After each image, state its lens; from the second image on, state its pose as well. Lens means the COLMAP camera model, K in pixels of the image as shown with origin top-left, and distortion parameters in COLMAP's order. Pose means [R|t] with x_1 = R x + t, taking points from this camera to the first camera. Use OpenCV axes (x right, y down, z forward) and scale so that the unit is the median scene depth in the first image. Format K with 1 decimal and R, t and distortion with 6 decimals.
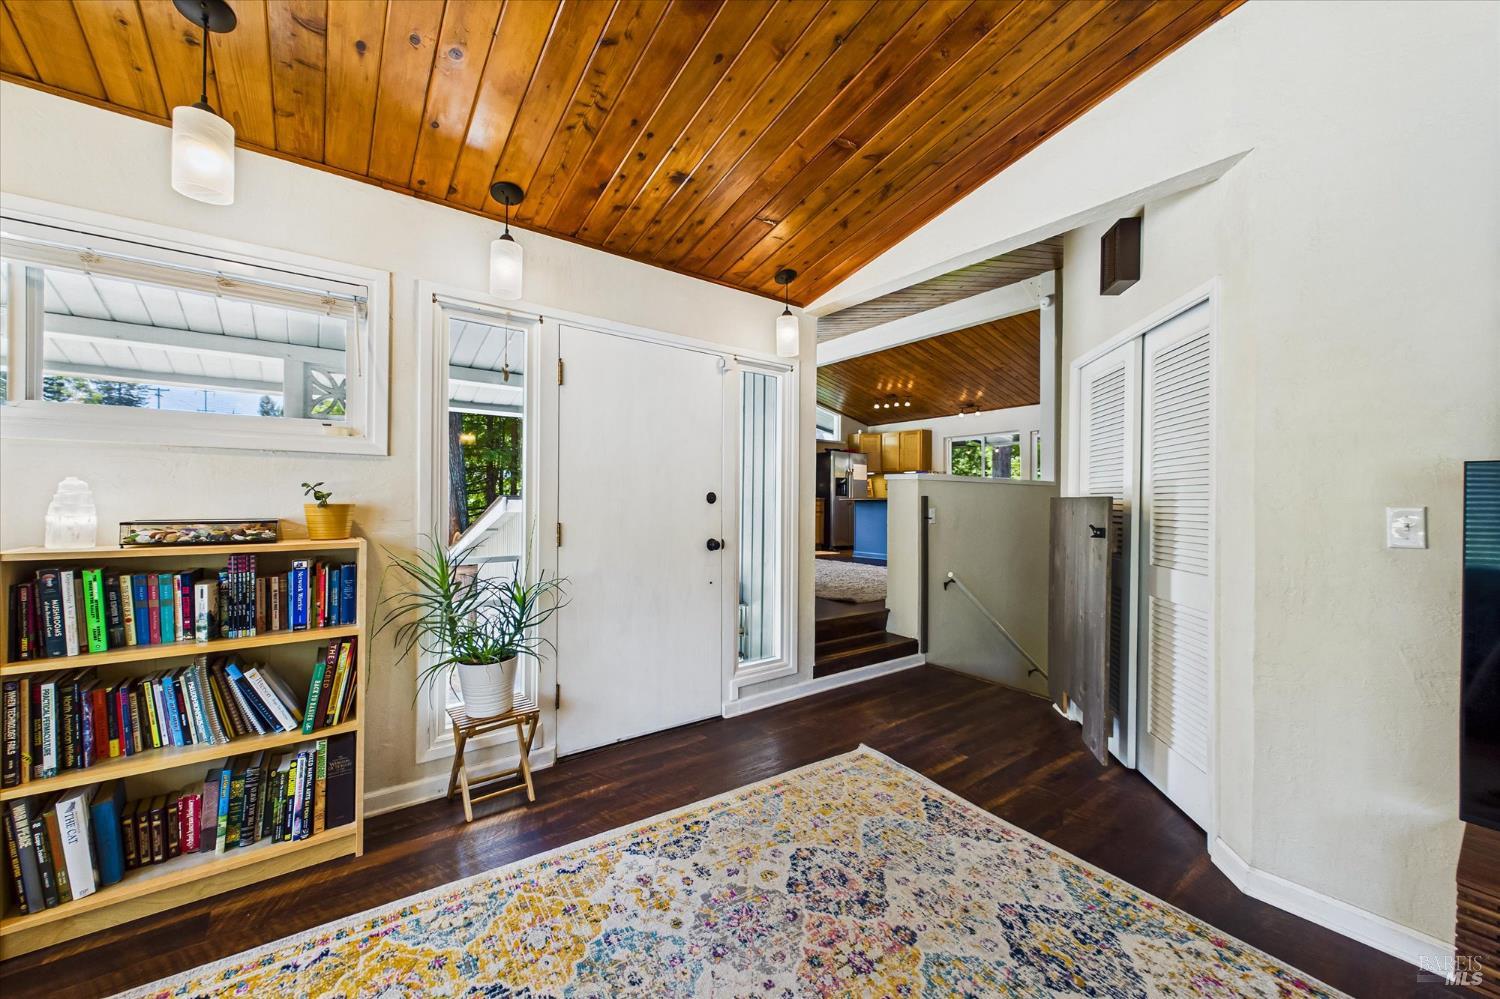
lens RADIAL K [[575.0, 0, 747.4], [0, 575.0, 498.1], [0, 0, 1]] dist [-0.000269, 0.000721]
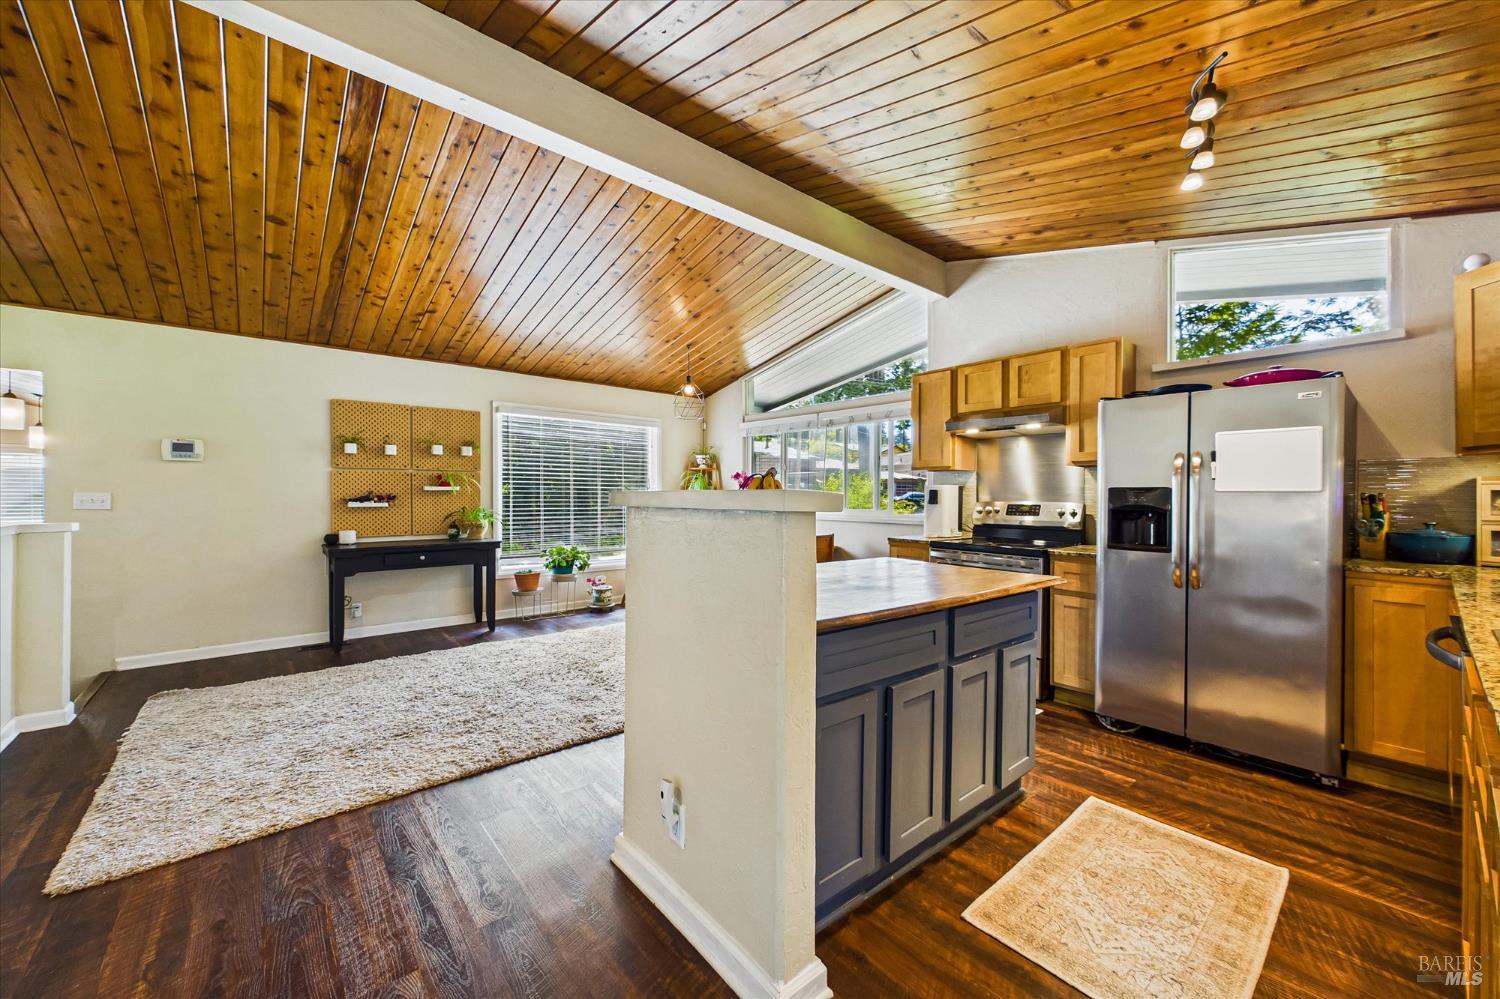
lens RADIAL K [[575.0, 0, 751.7], [0, 575.0, 497.2], [0, 0, 1]] dist [-0.000269, 0.000721]
pose [[0.061850, -0.005245, -0.998072, 0.428901], [0.001393, 0.999986, -0.005169, -0.028350], [0.998084, -0.001071, 0.061857, 0.773902]]
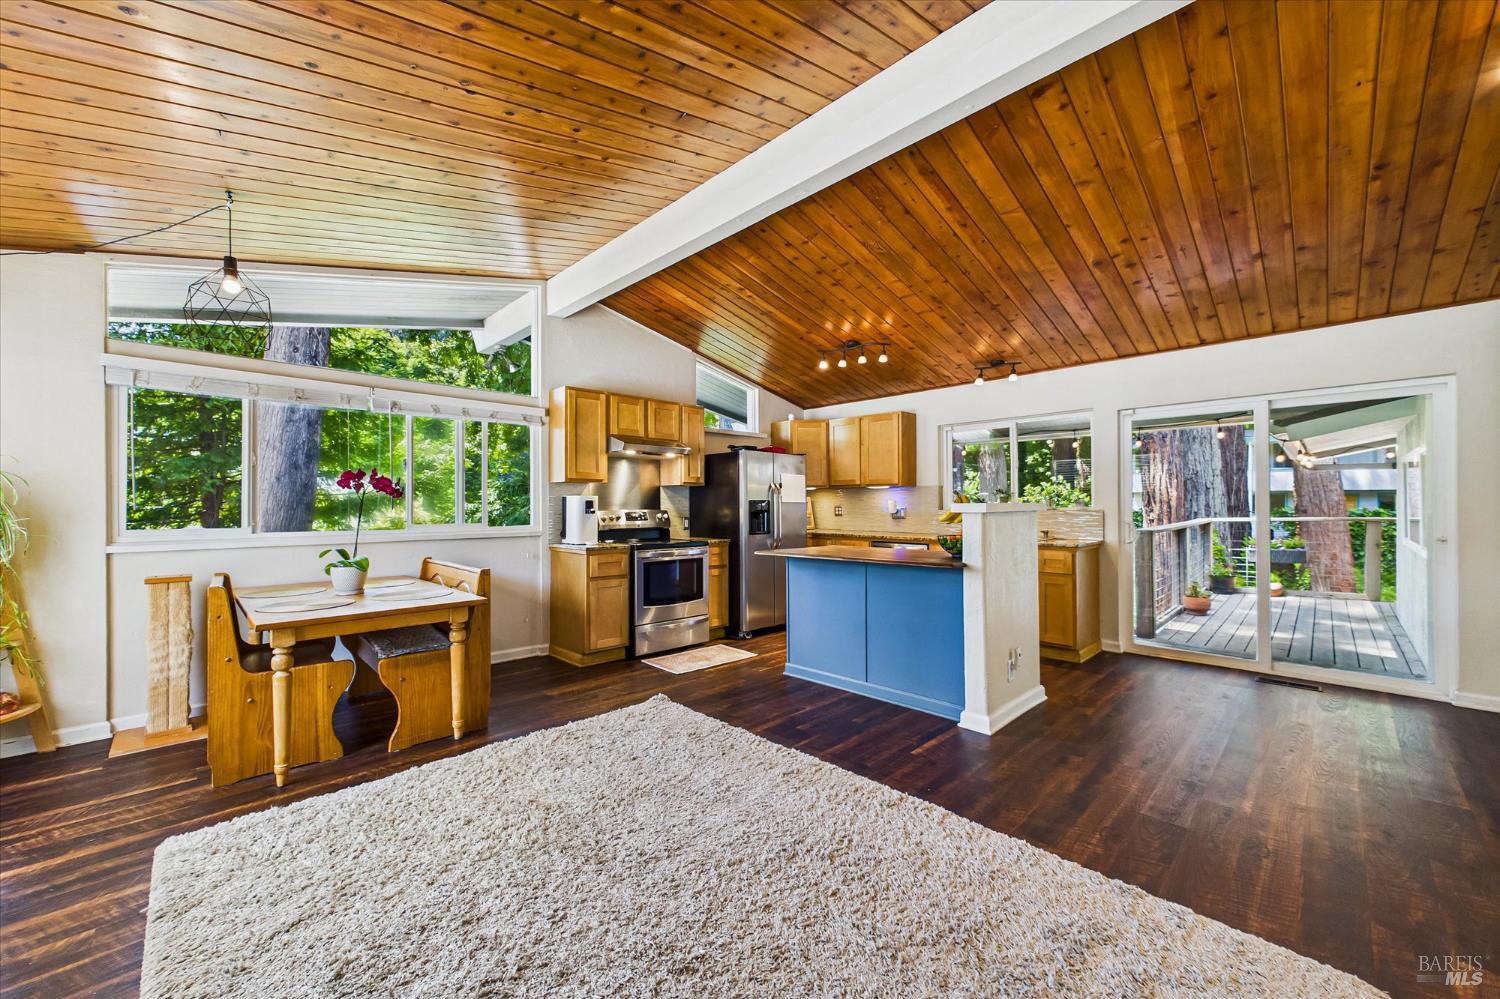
lens RADIAL K [[575.0, 0, 750.0], [0, 575.0, 502.3], [0, 0, 1]] dist [-0.000269, 0.000721]
pose [[0.991049, -0.012856, 0.132878, 0.082320], [0.012647, 0.999917, 0.002419, -0.033814], [-0.132898, -0.000717, 0.991129, 0.465985]]
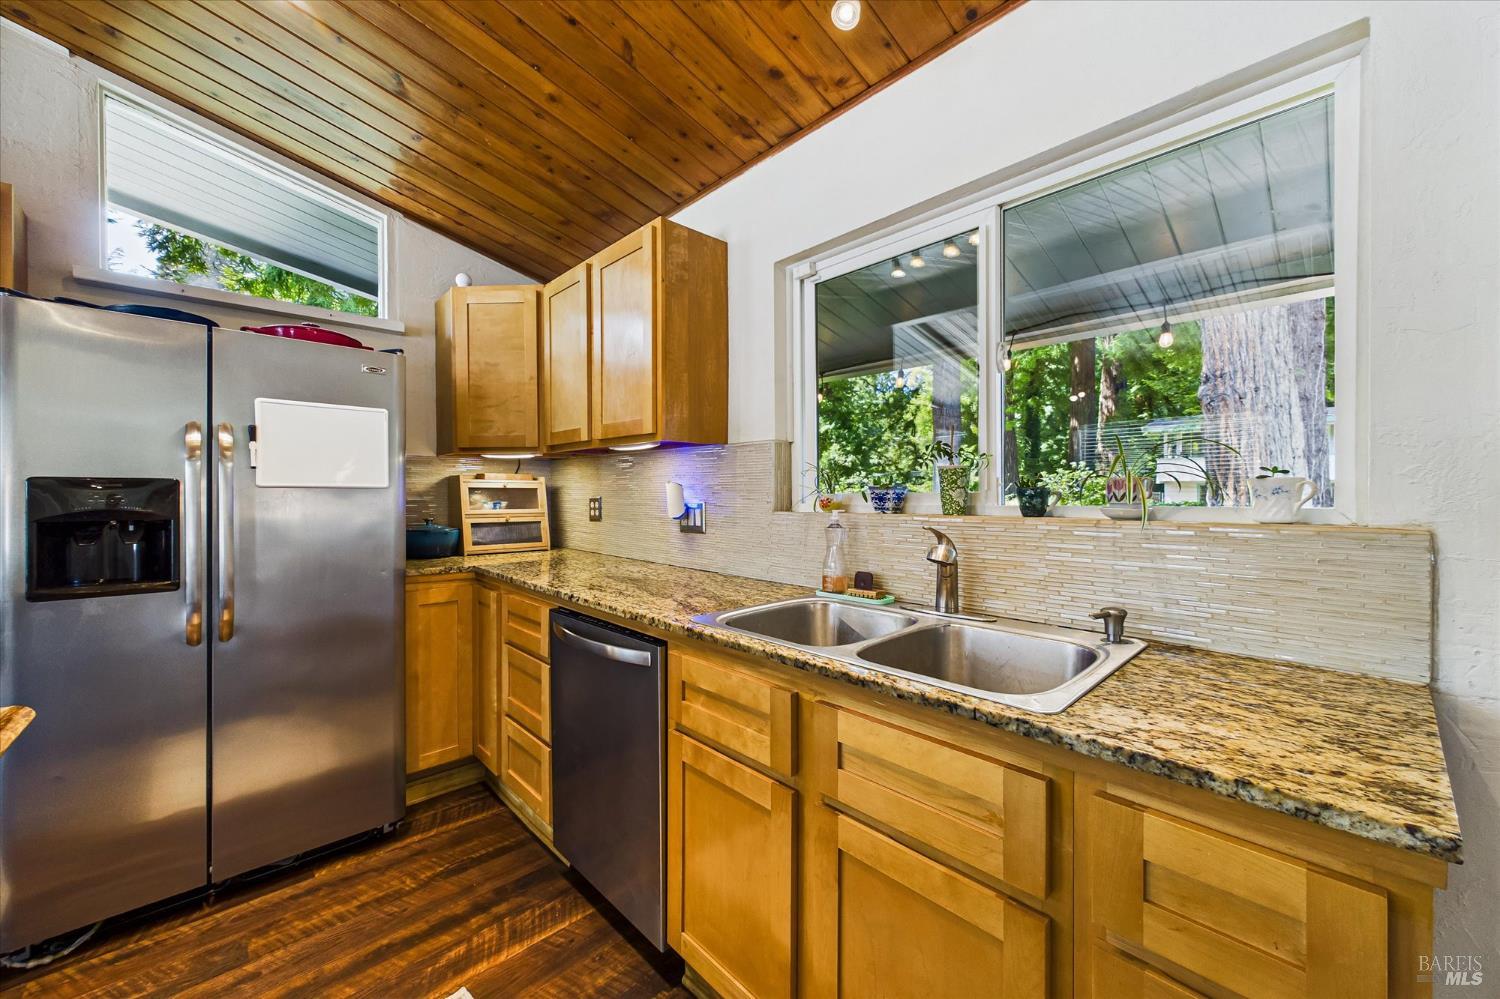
lens RADIAL K [[575.0, 0, 747.9], [0, 575.0, 495.9], [0, 0, 1]] dist [-0.000269, 0.000721]
pose [[0.993761, -0.009750, 0.111100, 0.310590], [0.008698, 0.999913, 0.009945, -0.029610], [-0.111188, -0.008916, 0.993759, 0.811153]]
